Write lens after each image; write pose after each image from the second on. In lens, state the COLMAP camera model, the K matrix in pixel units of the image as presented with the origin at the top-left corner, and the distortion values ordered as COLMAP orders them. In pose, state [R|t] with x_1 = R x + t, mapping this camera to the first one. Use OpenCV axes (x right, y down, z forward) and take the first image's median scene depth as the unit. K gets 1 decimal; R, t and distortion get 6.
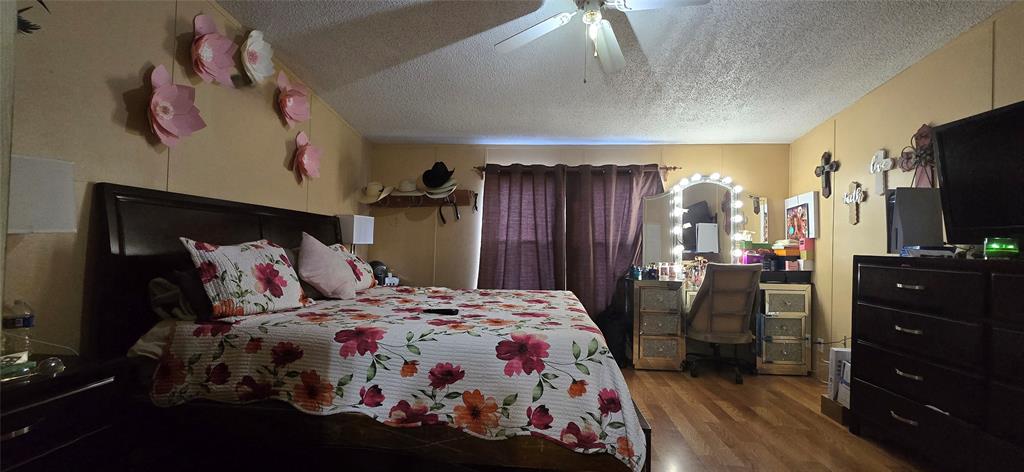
lens RADIAL K [[416.9, 0, 511.5], [0, 416.9, 235.1], [0, 0, 1]] dist [-0.002937, 0.000661]
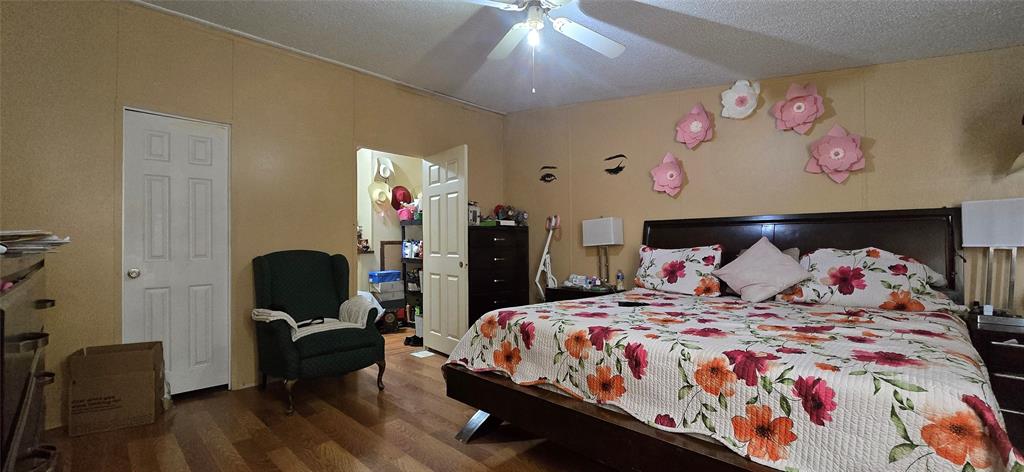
lens RADIAL K [[416.9, 0, 510.7], [0, 416.9, 240.0], [0, 0, 1]] dist [-0.002937, 0.000661]
pose [[-0.638840, -0.030864, -0.768720, 0.736276], [0.007265, 0.998908, -0.046144, 0.045214], [0.769306, -0.035064, -0.637918, 1.164004]]
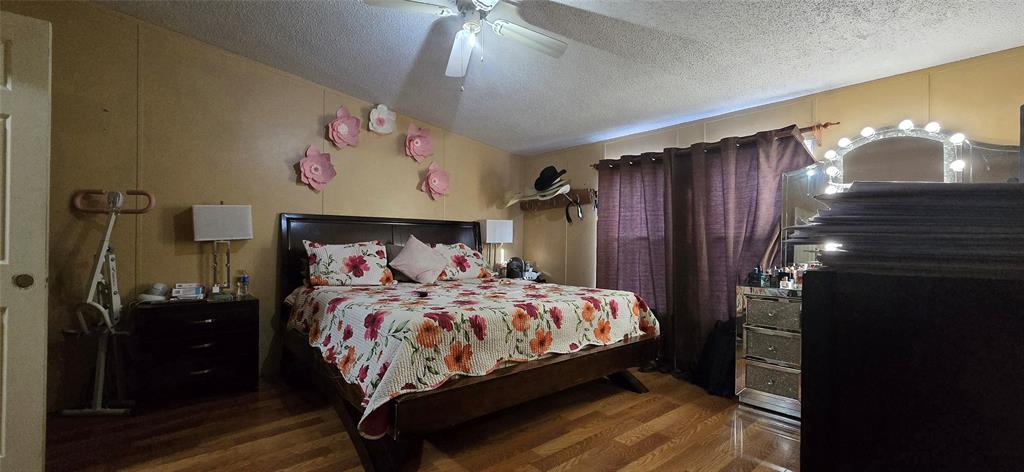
lens RADIAL K [[416.9, 0, 513.5], [0, 416.9, 238.2], [0, 0, 1]] dist [-0.002937, 0.000661]
pose [[0.711046, -0.021760, -0.702809, 0.738458], [0.026398, 0.999642, -0.004243, 0.018942], [0.702650, -0.015536, 0.711366, 0.227691]]
